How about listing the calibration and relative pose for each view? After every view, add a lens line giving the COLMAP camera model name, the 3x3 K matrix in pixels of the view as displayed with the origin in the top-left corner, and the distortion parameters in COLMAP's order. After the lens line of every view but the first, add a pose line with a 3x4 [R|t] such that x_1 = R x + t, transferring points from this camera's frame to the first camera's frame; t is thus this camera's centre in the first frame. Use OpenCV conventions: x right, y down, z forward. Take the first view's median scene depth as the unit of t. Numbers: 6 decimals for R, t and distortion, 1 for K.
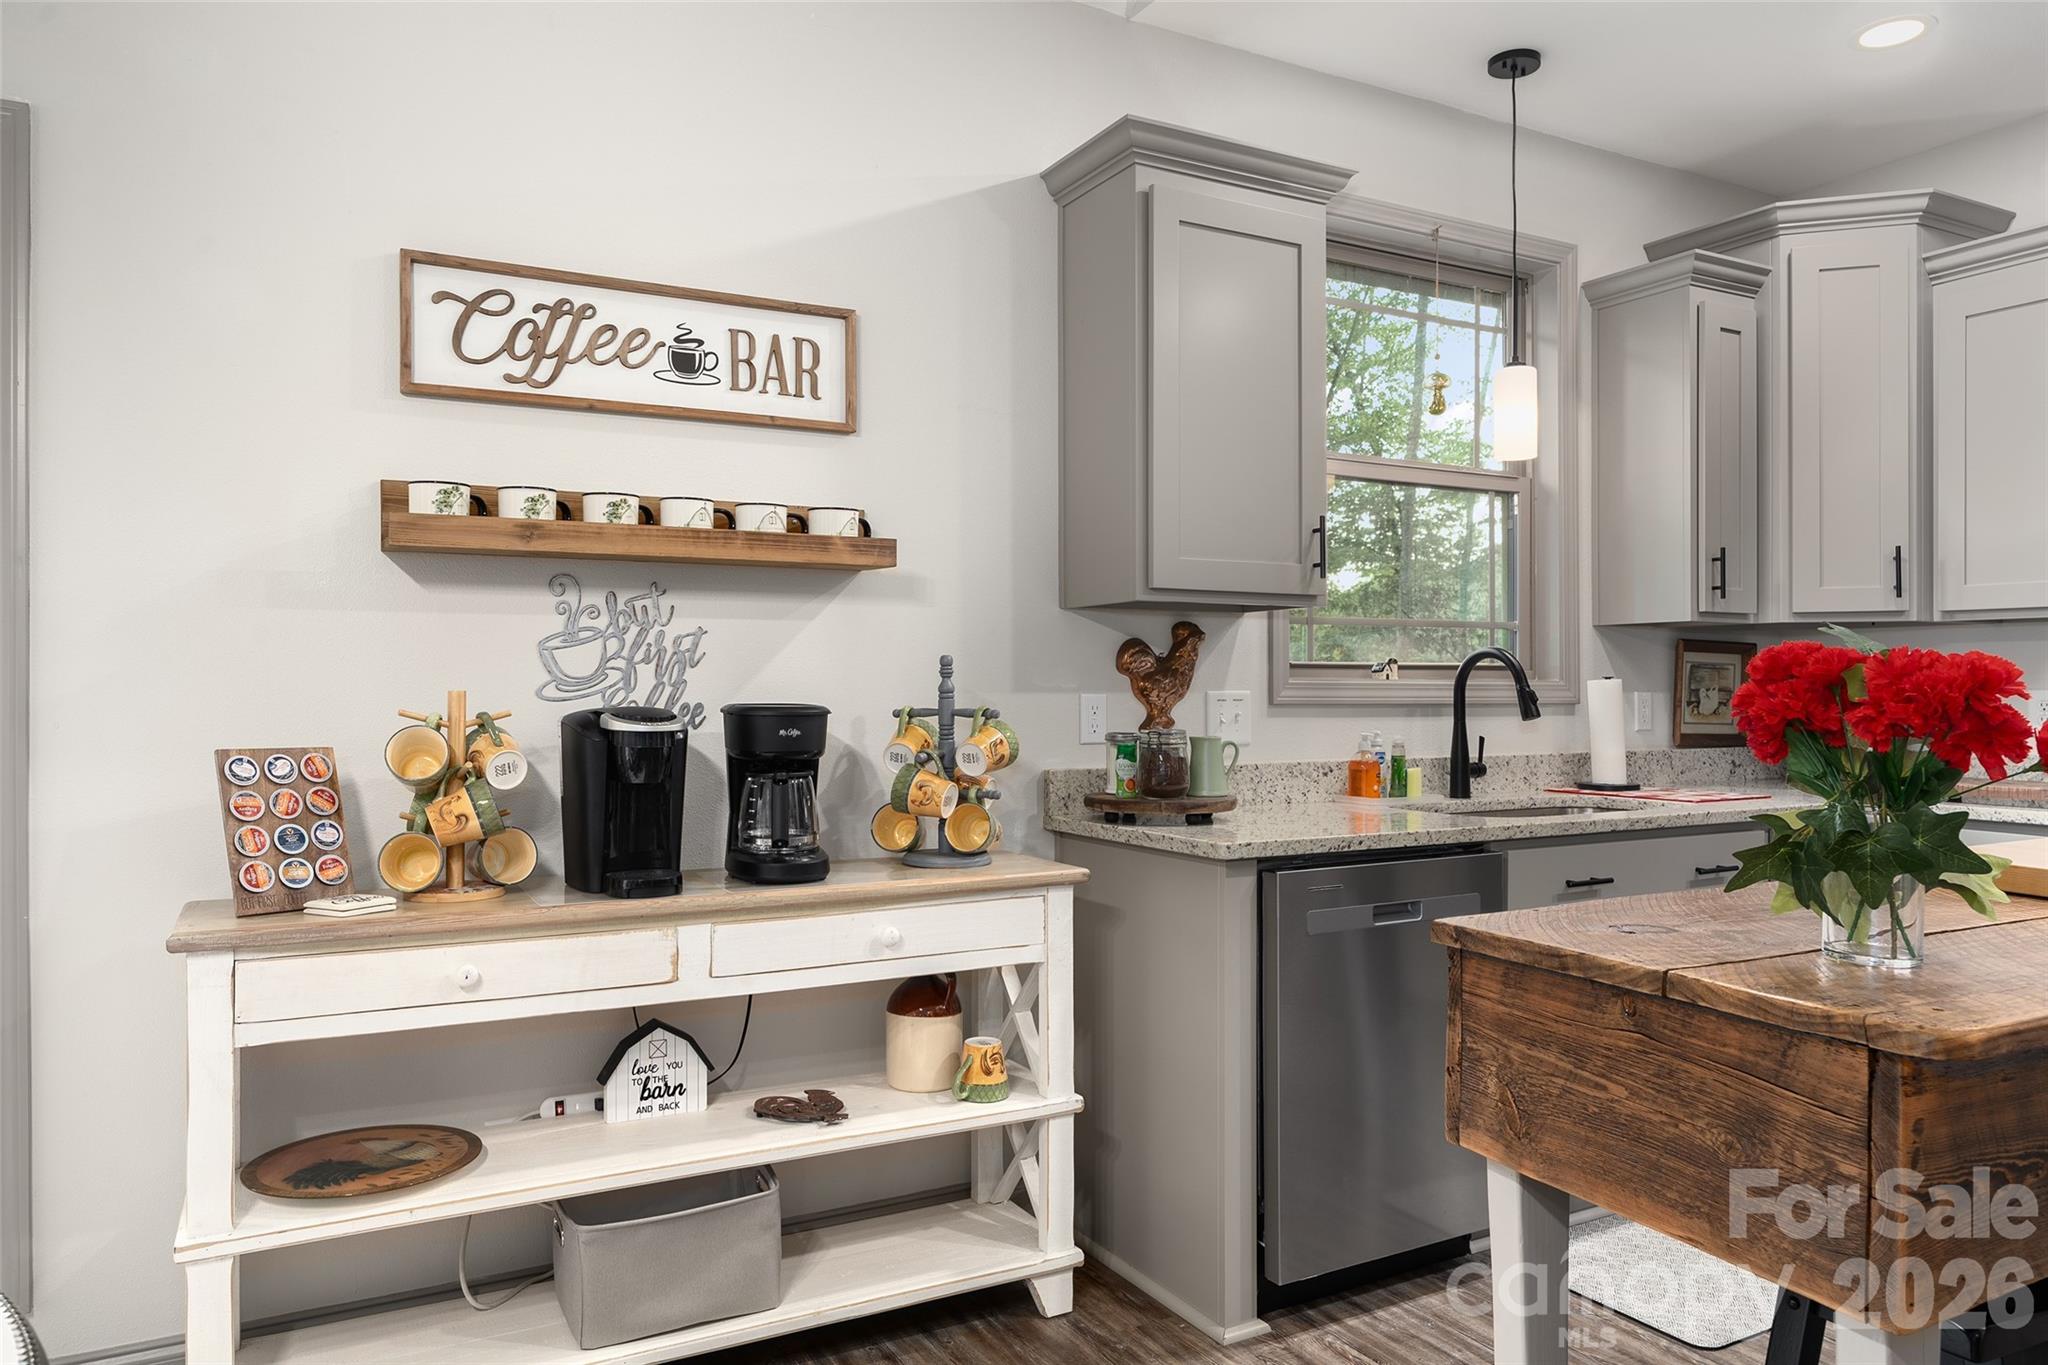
lens RADIAL K [[1379.7, 0, 1010.2], [0, 1379.7, 682.5], [0, 0, 1]] dist [-0.010198, 0.003791]
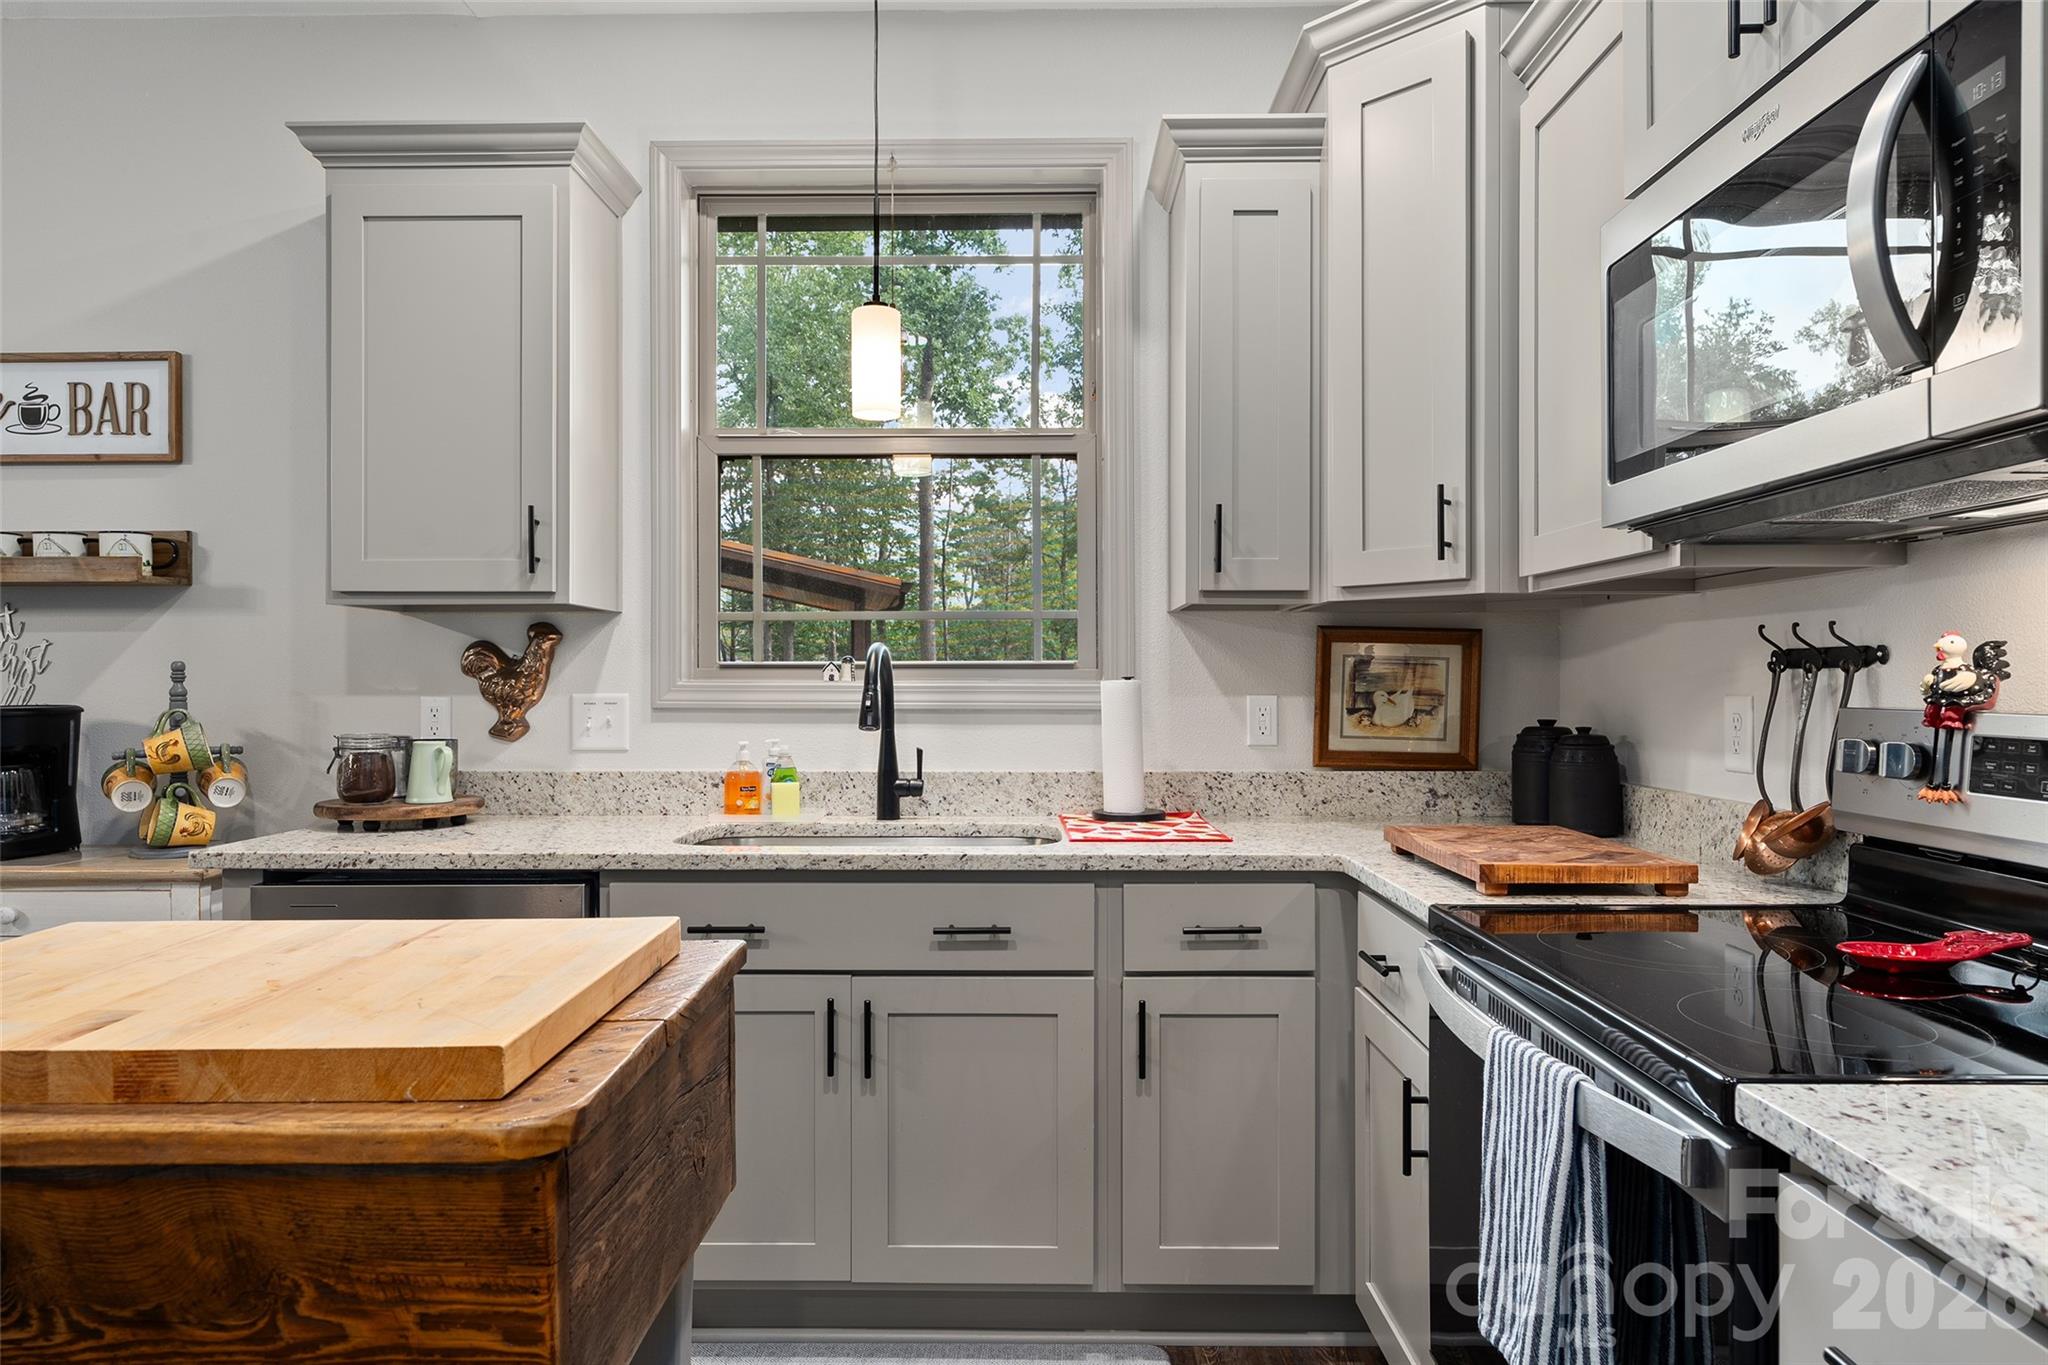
lens RADIAL K [[1251.5, 0, 1015.4], [0, 1251.5, 691.6], [0, 0, 1]] dist [-0.005640, -0.002821]
pose [[0.873865, 0.003114, -0.486158, 1.002204], [0.002094, 0.999946, 0.010169, -0.004702], [0.486163, -0.009904, 0.873812, 0.464350]]
